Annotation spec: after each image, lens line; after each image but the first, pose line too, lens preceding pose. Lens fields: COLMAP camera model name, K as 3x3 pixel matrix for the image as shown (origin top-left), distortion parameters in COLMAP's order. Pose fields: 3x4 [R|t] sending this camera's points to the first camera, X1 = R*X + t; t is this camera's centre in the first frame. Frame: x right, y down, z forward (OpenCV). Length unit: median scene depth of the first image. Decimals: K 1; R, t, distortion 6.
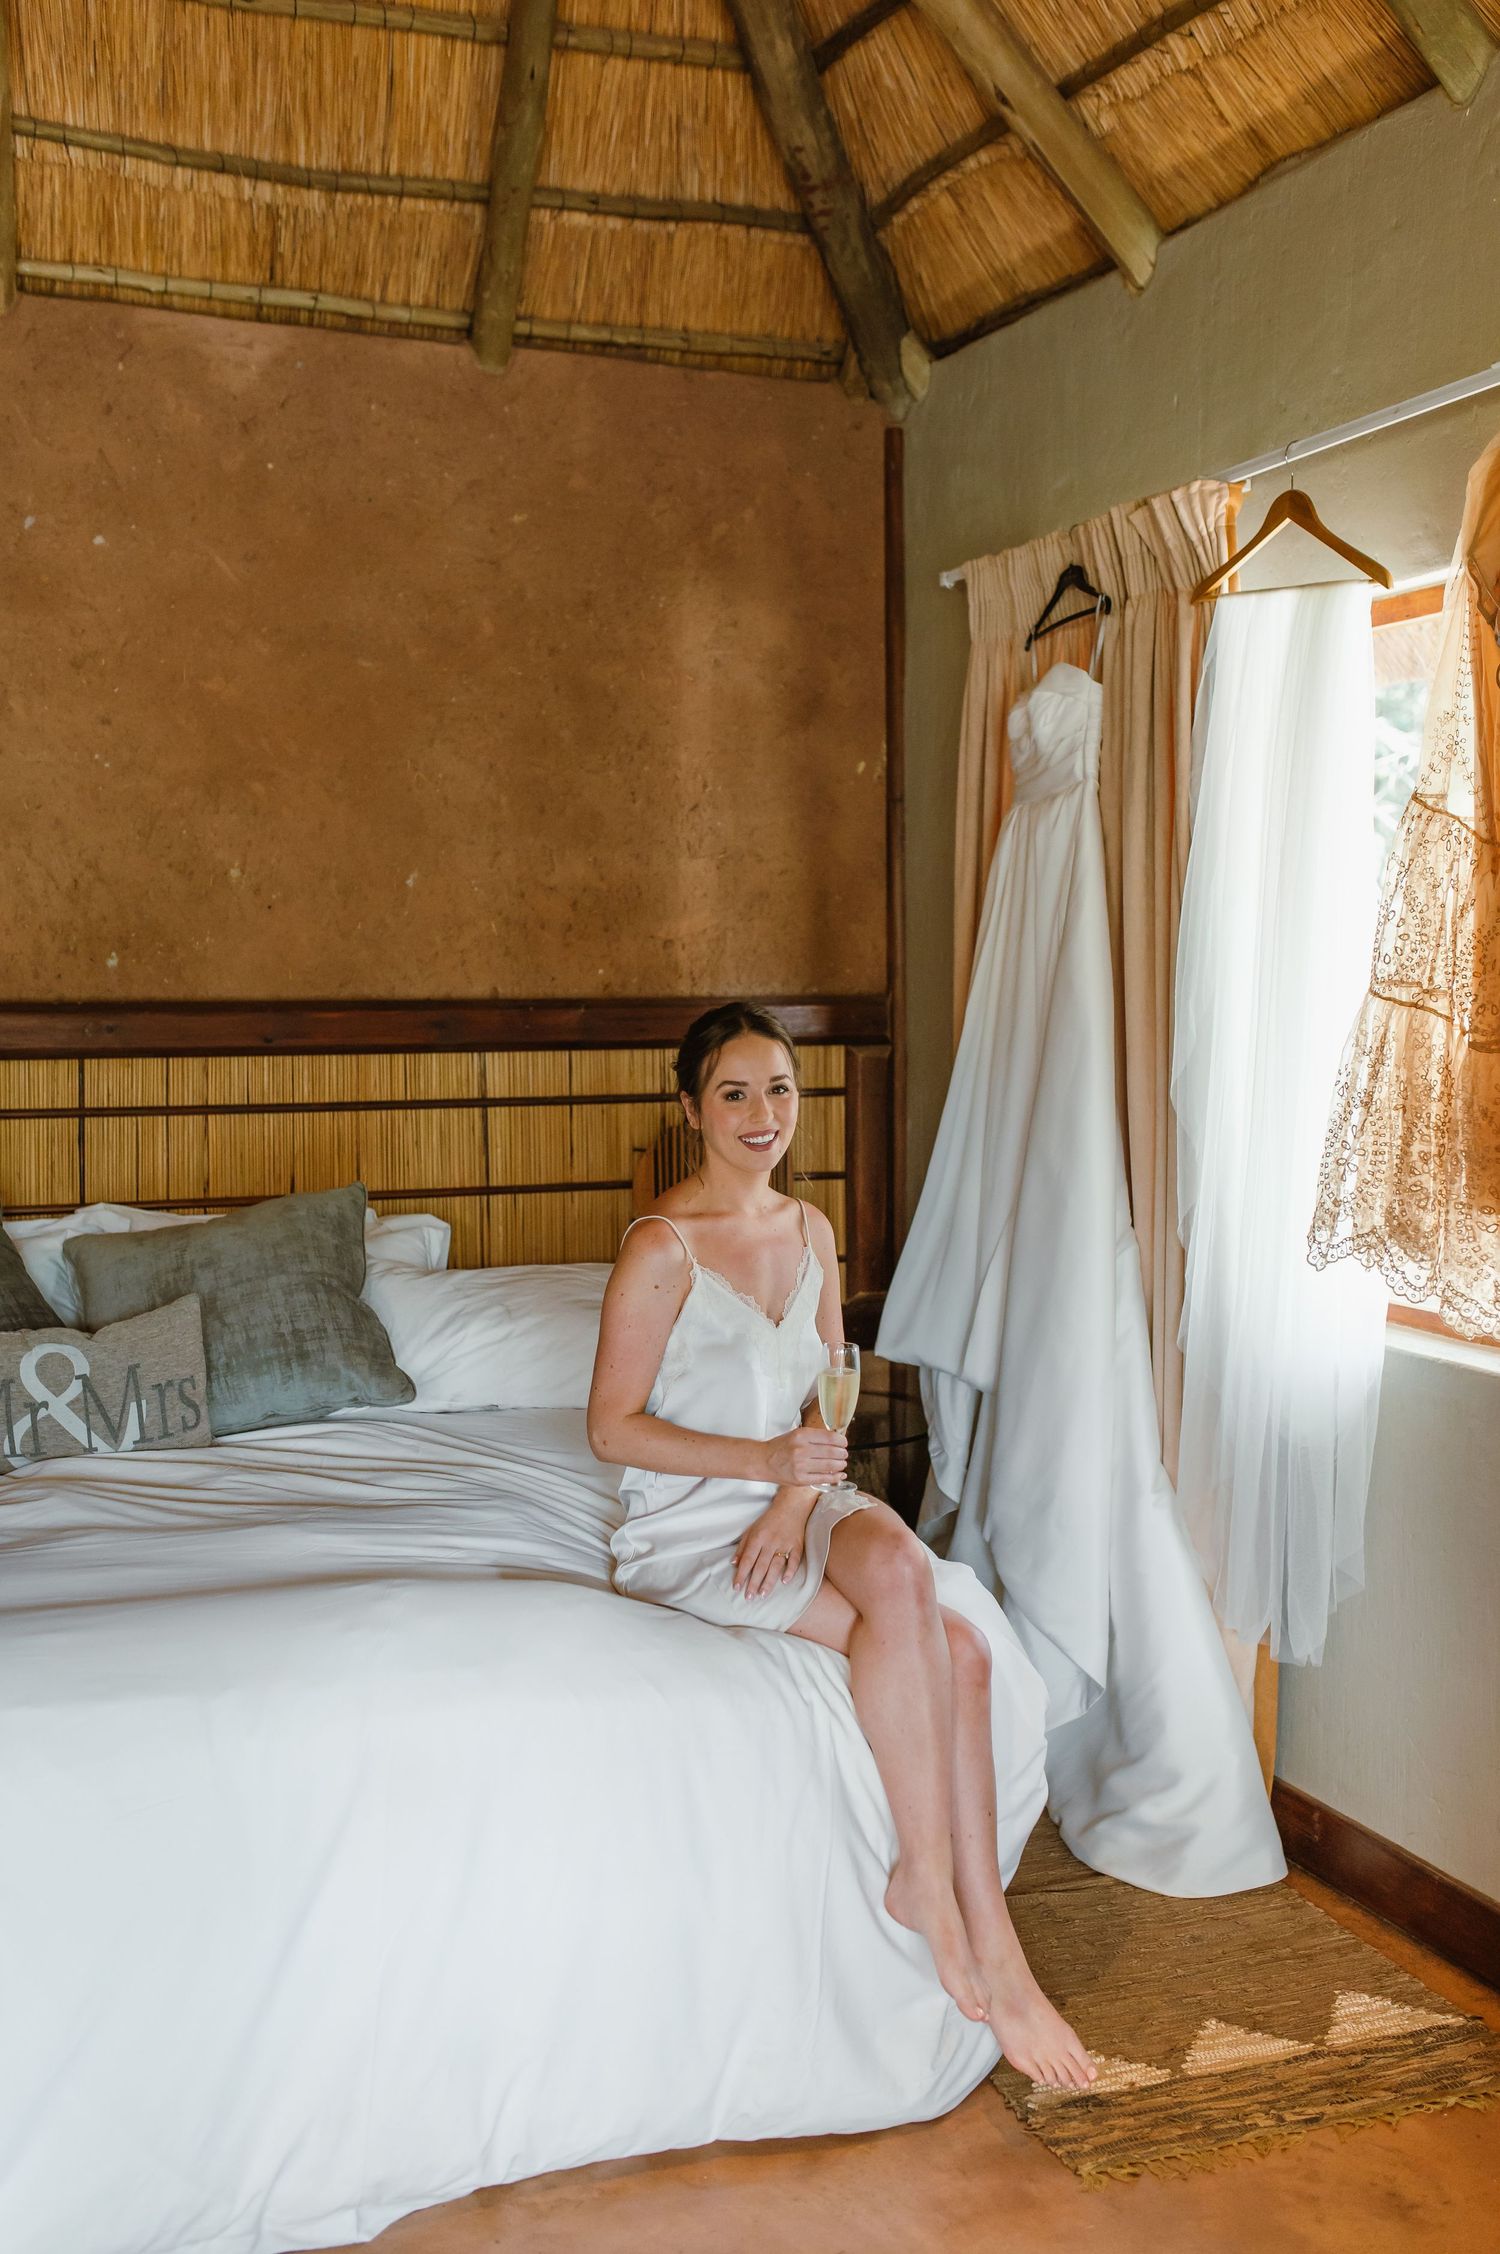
lens RADIAL K [[2166.4, 0, 750.0], [0, 2166.4, 1127.0], [0, 0, 1]] dist [0.005807, 0.099764]
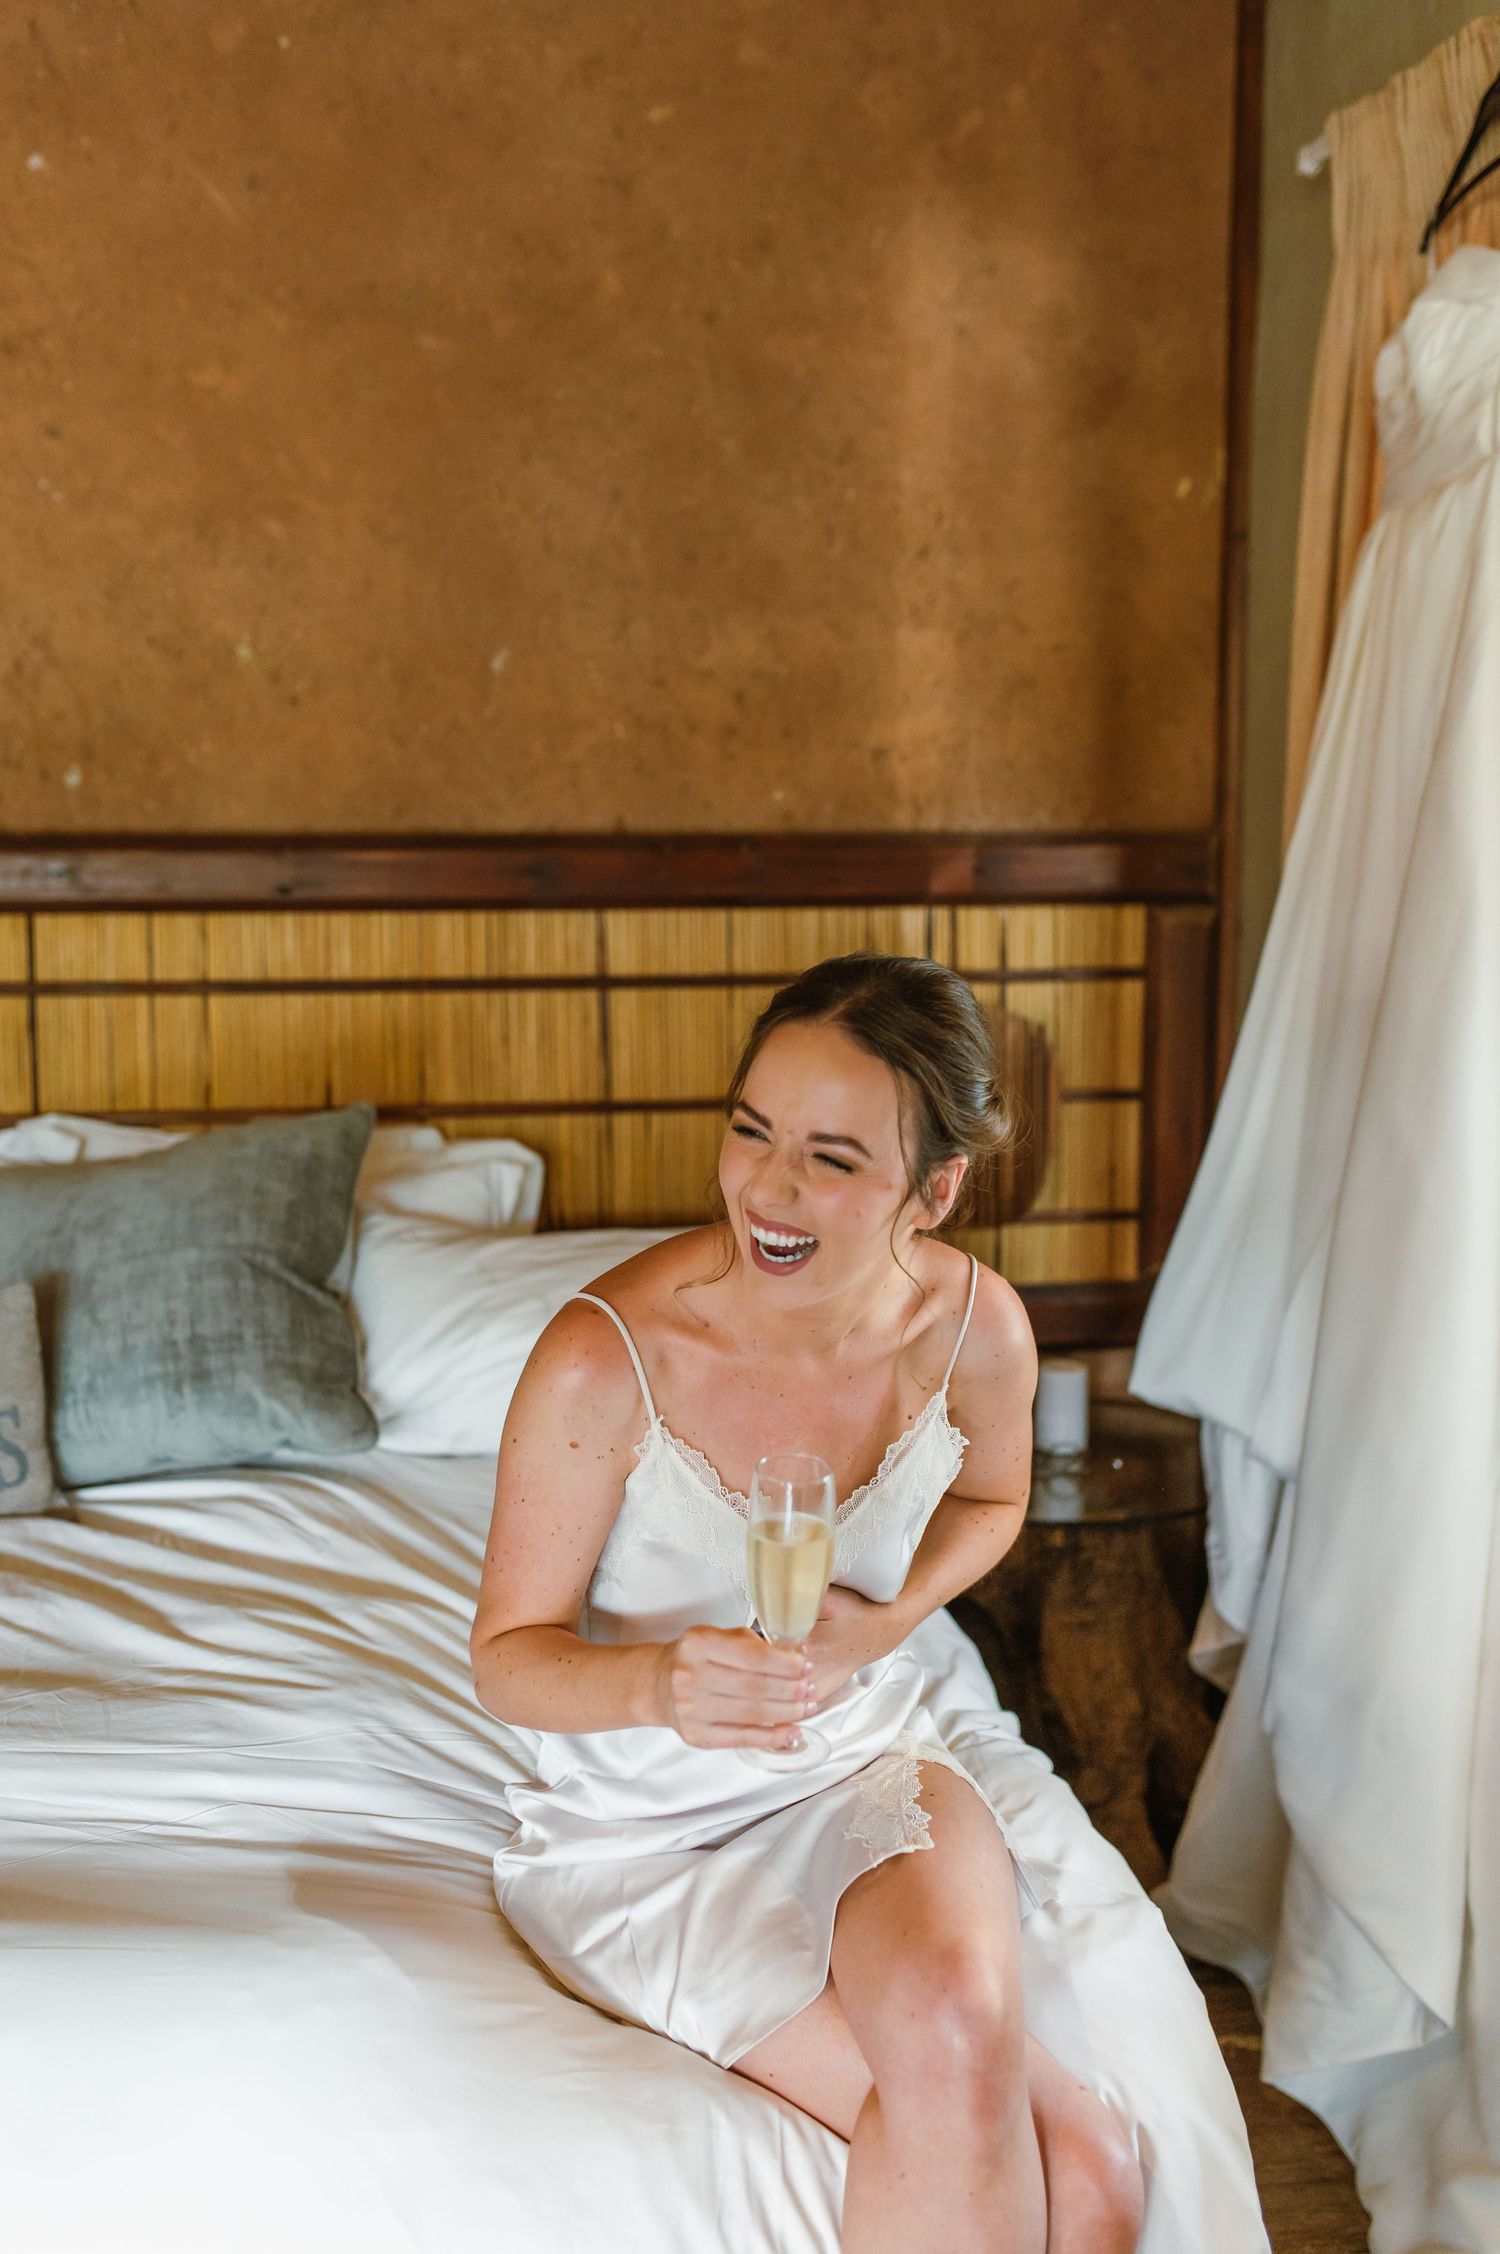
lens RADIAL K [[2166.4, 0, 750.0], [0, 2166.4, 1127.0], [0, 0, 1]] dist [0.005807, 0.099764]
pose [[0.974389, 0.035559, -0.222038, 0.085552], [-0.018726, 0.996819, 0.077463, -0.020879], [0.224086, -0.071321, 0.971956, 0.339407]]
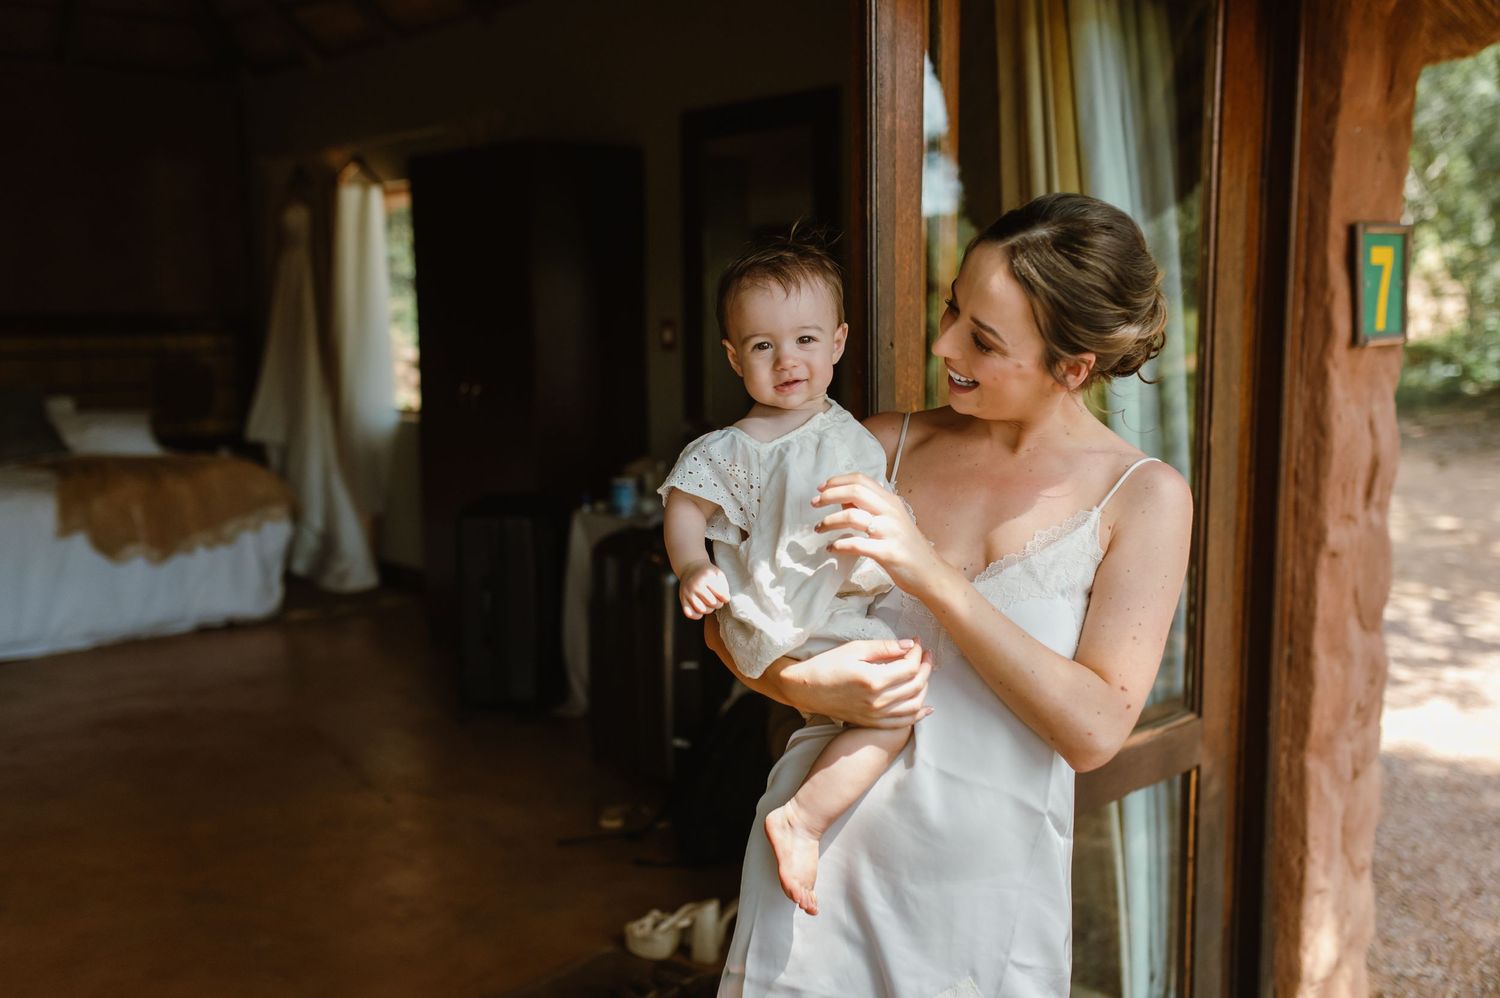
lens RADIAL K [[1441.7, 0, 750.0], [0, 1441.7, 499.0], [0, 0, 1]] dist [0.005807, 0.099764]
pose [[0.943665, -0.051571, 0.326860, 0.054519], [0.029722, 0.996998, 0.071496, 0.064492], [-0.329566, -0.057753, 0.942364, -0.977209]]
